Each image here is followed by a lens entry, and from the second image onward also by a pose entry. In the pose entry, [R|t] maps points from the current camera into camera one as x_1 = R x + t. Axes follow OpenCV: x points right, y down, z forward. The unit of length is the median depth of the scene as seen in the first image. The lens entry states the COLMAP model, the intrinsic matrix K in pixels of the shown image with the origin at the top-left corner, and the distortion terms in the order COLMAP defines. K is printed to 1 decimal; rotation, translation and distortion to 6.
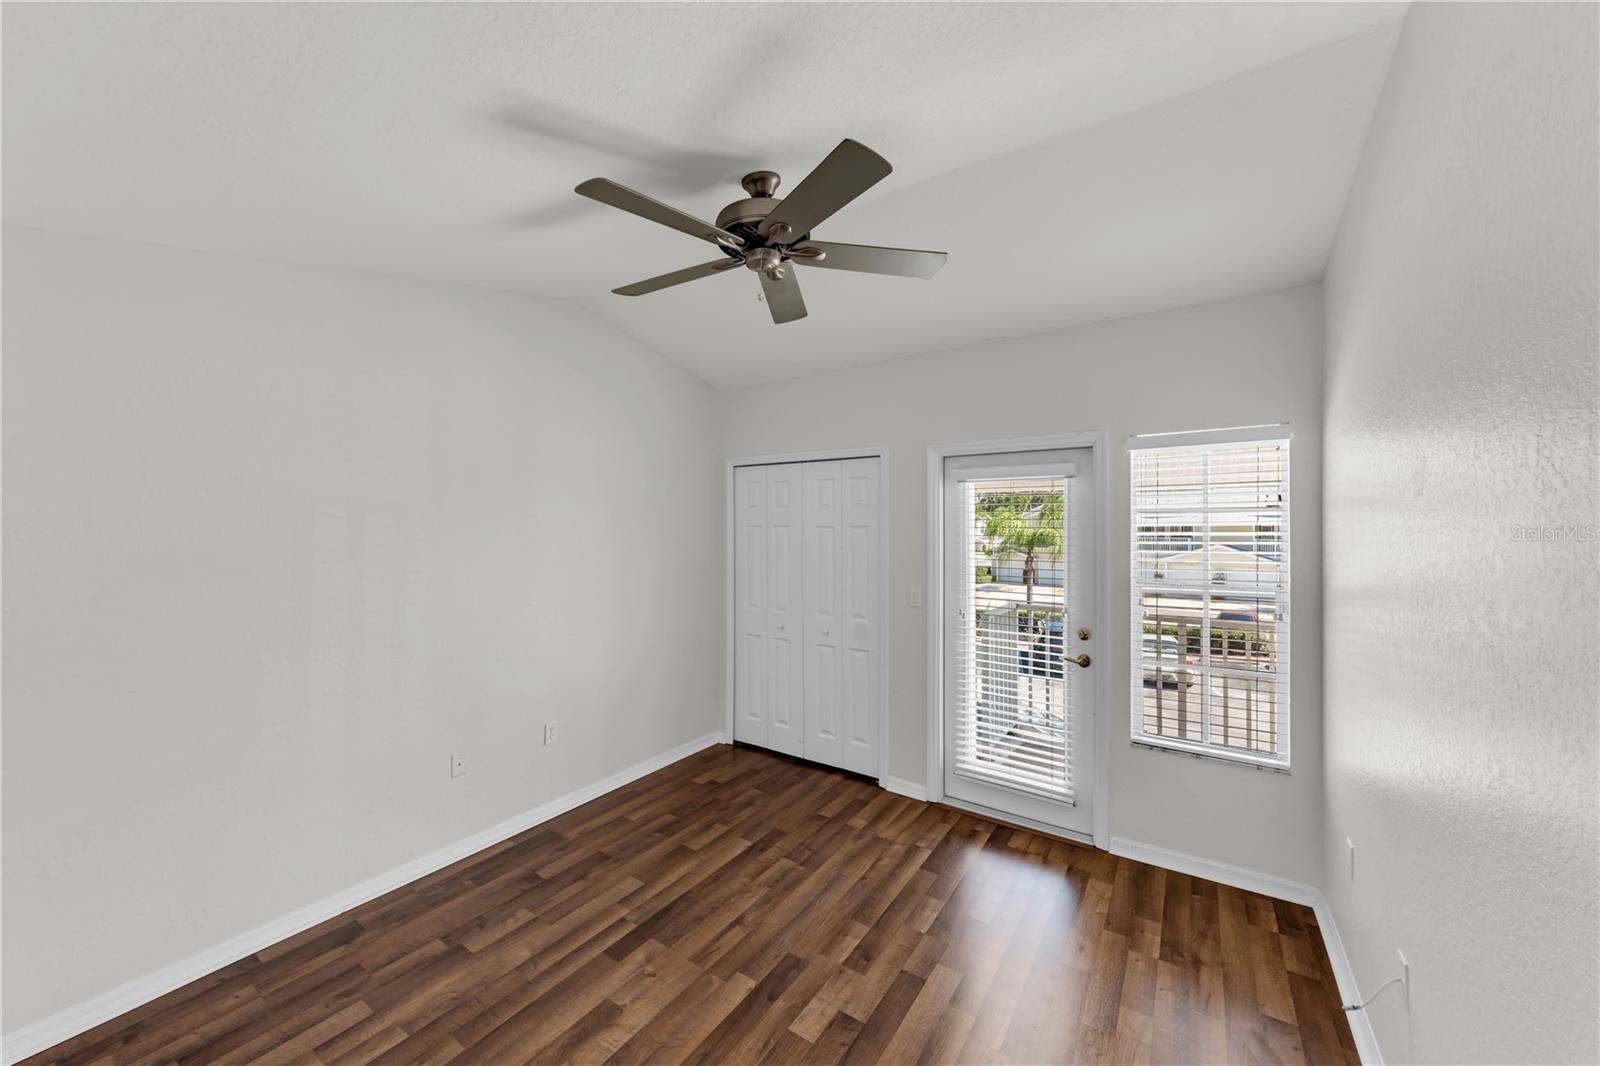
lens RADIAL K [[590.4, 0, 803.0], [0, 590.4, 535.1], [0, 0, 1]] dist [-0.000146, 0.000087]
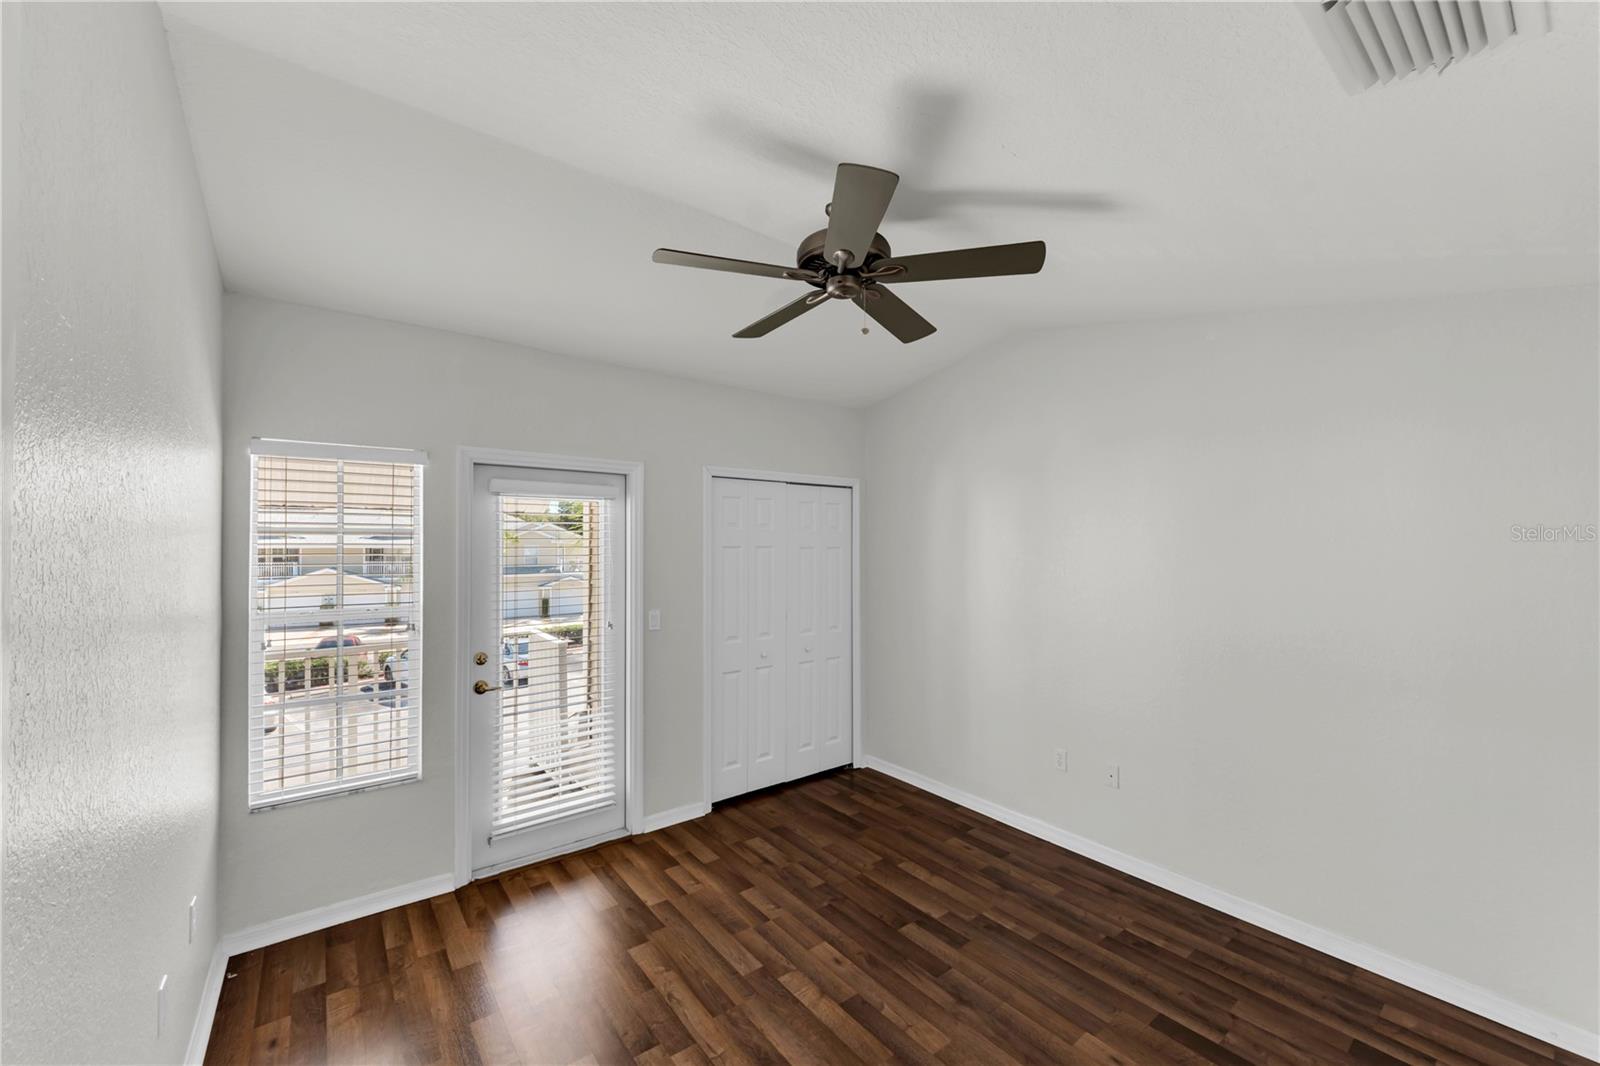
lens RADIAL K [[600.4, 0, 797.9], [0, 600.4, 547.8], [0, 0, 1]] dist [0.001643, 0.000121]
pose [[0.307372, 0.005223, 0.951575, -0.453092], [0.010016, 0.999912, -0.008723, -0.002718], [-0.951537, 0.012213, 0.307292, 0.316546]]
